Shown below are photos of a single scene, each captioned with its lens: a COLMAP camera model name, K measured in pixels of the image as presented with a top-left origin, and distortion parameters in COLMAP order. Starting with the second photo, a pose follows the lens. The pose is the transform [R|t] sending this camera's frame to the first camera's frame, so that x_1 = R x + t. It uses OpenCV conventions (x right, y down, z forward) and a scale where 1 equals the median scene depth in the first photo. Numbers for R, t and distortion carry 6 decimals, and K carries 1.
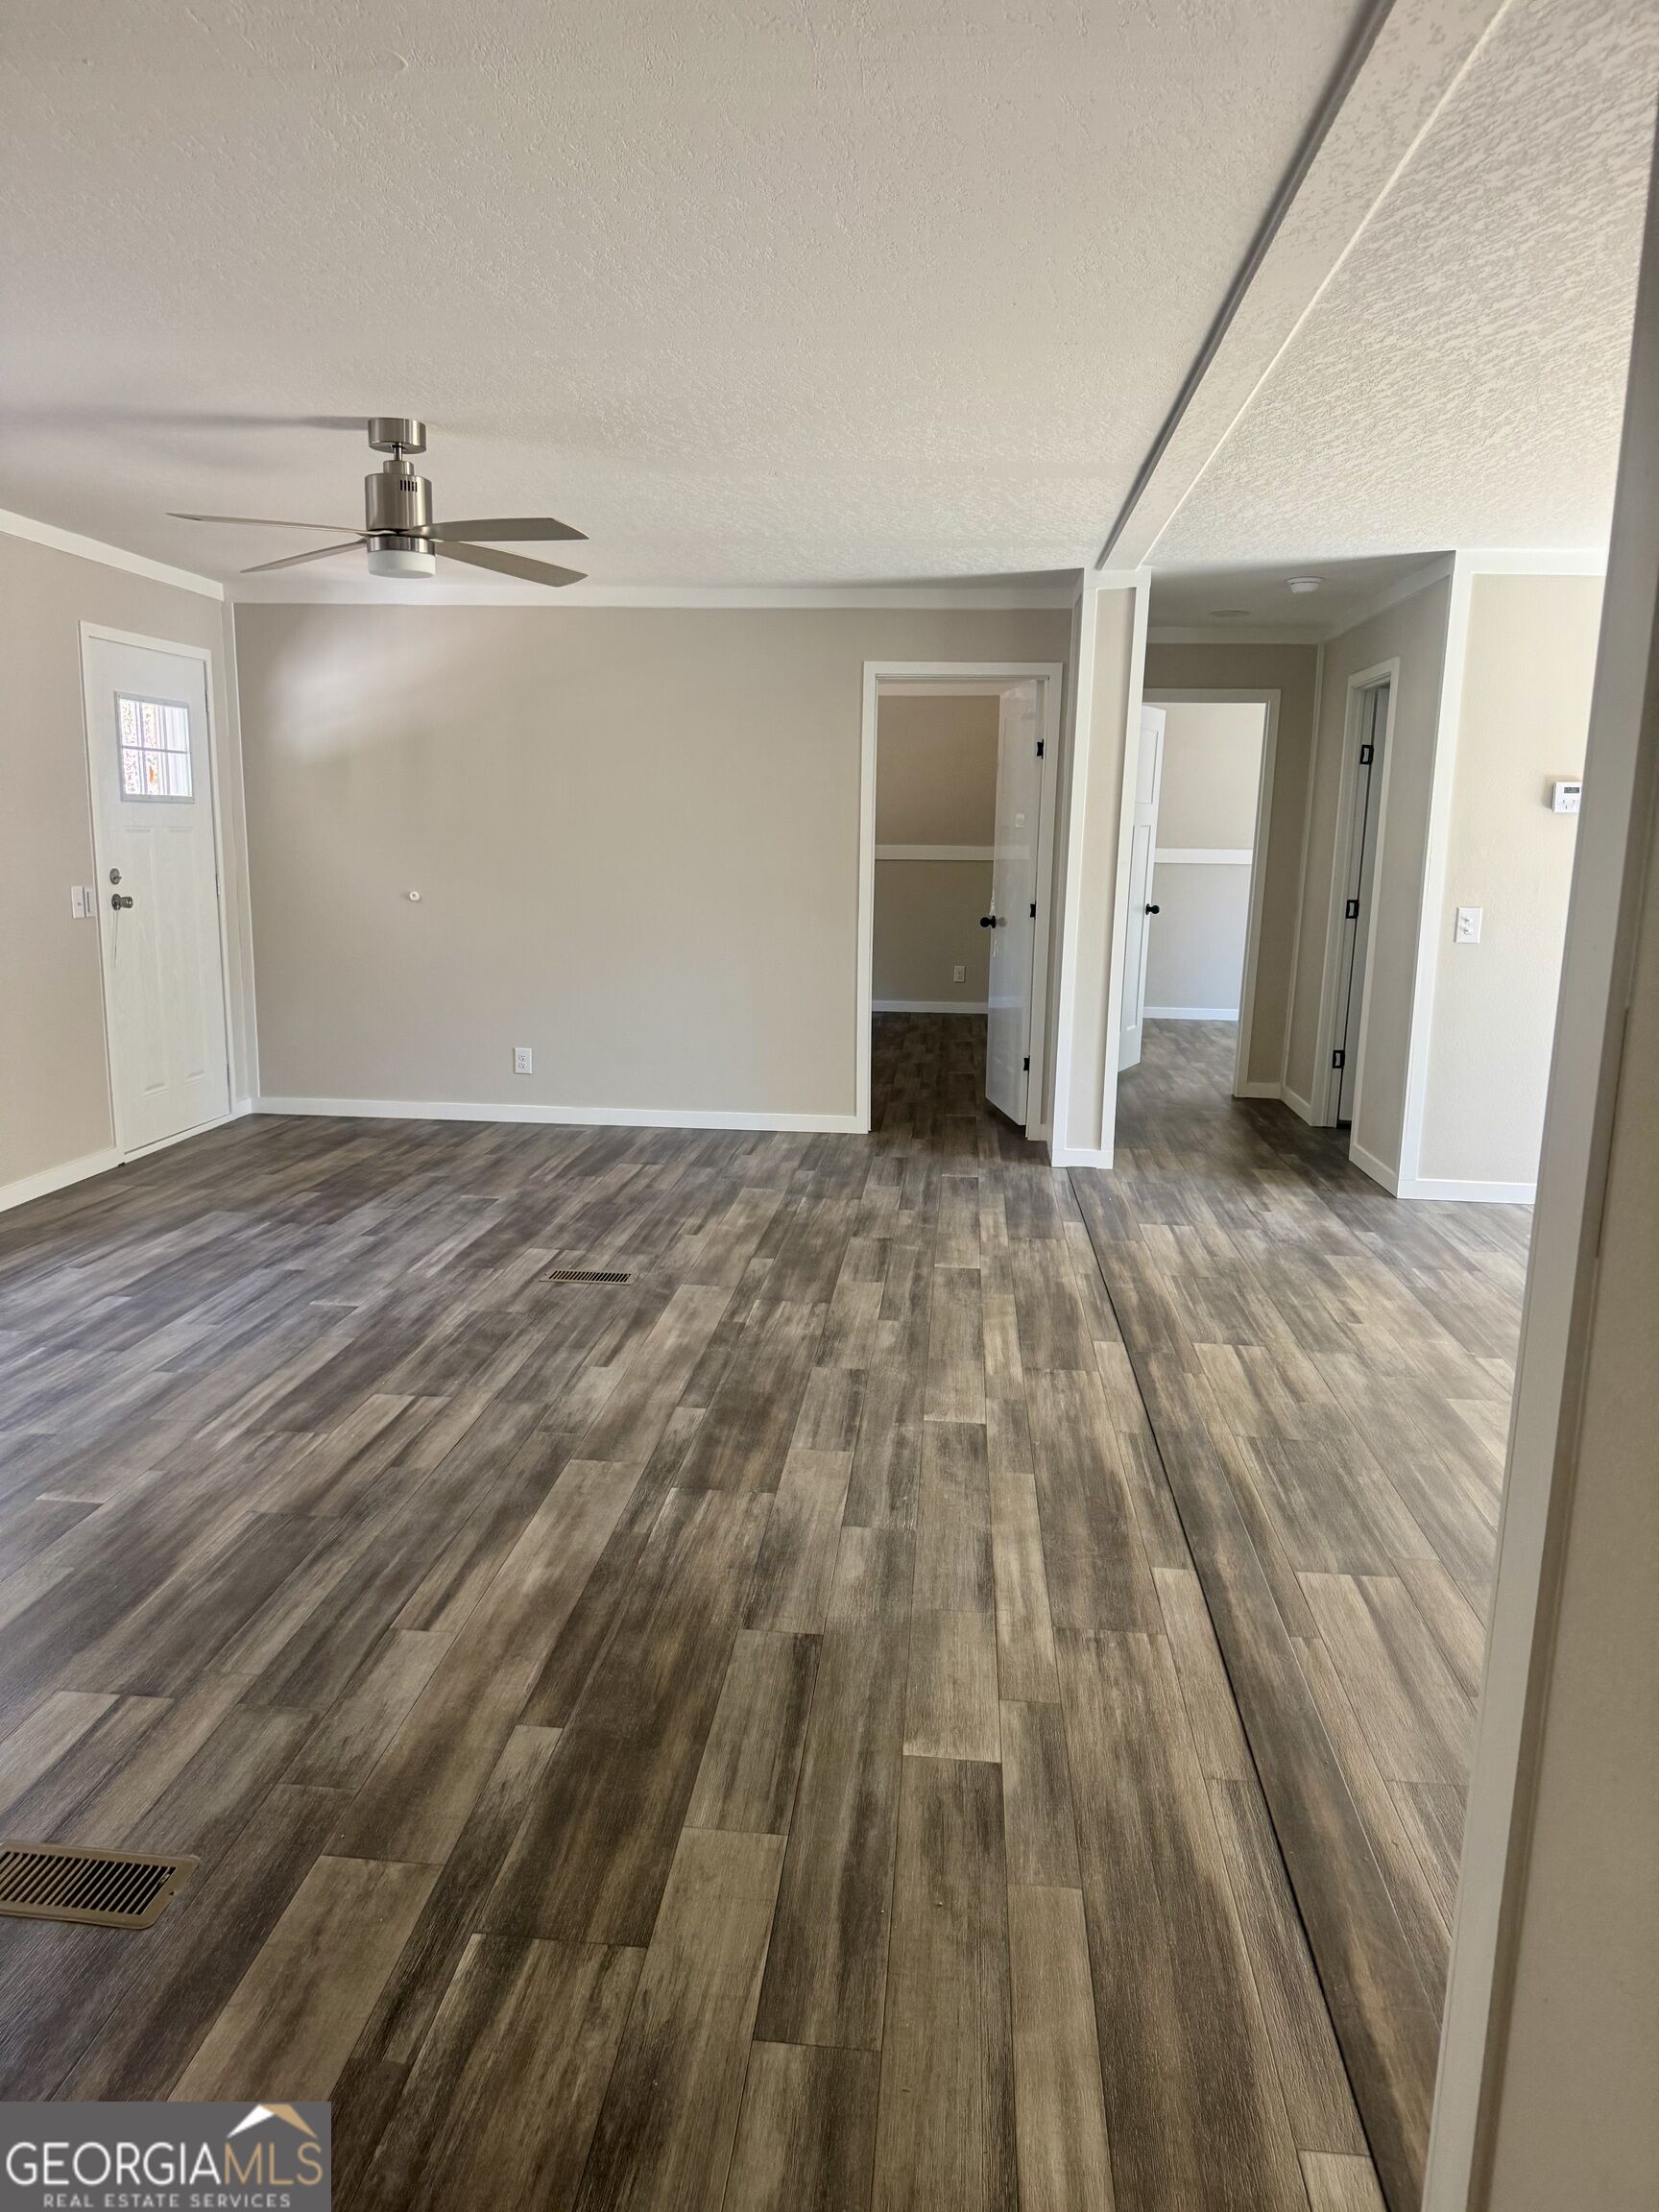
lens RADIAL K [[1532.9, 0, 829.5], [0, 1532.9, 1106.0], [0, 0, 1]] dist [0.072892, -0.142947]
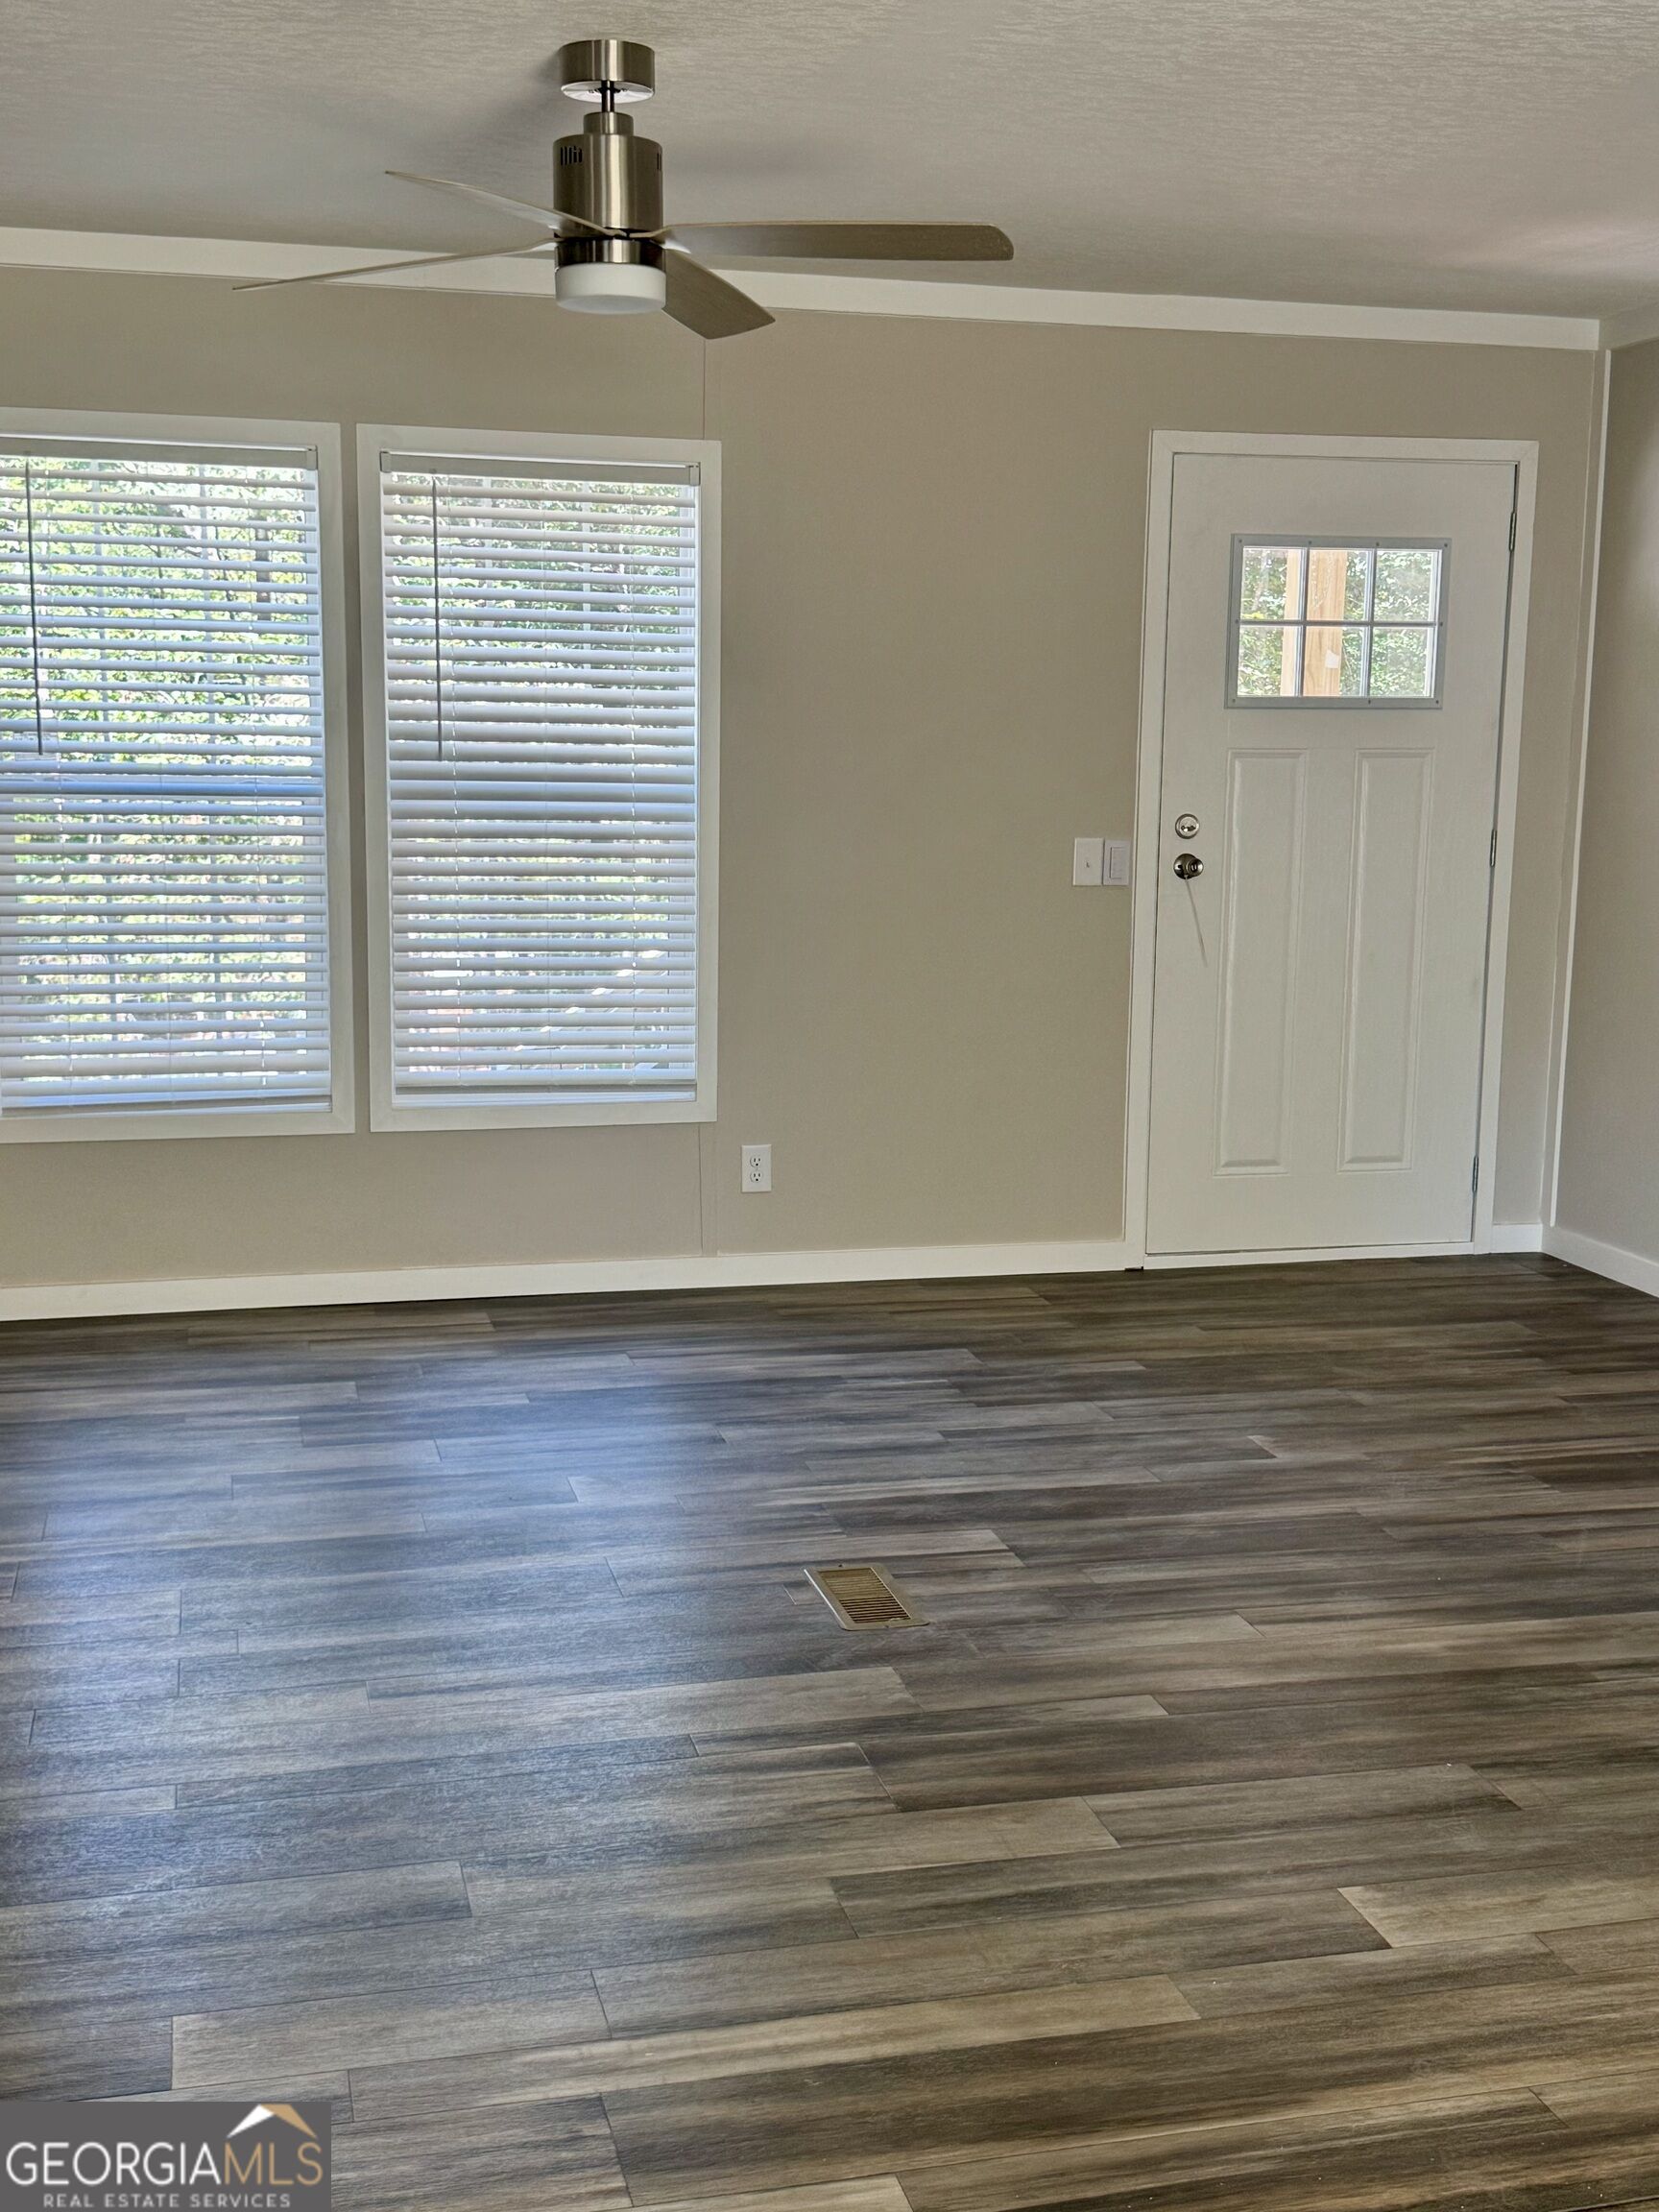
lens RADIAL K [[2427.9, 0, 829.5], [0, 2427.9, 1106.0], [0, 0, 1]] dist [0.191268, -0.529129]
pose [[0.329066, 0.126988, -0.935730, 0.605586], [-0.170518, 0.982618, 0.073385, -0.111784], [0.928784, 0.135410, 0.344999, 0.707719]]
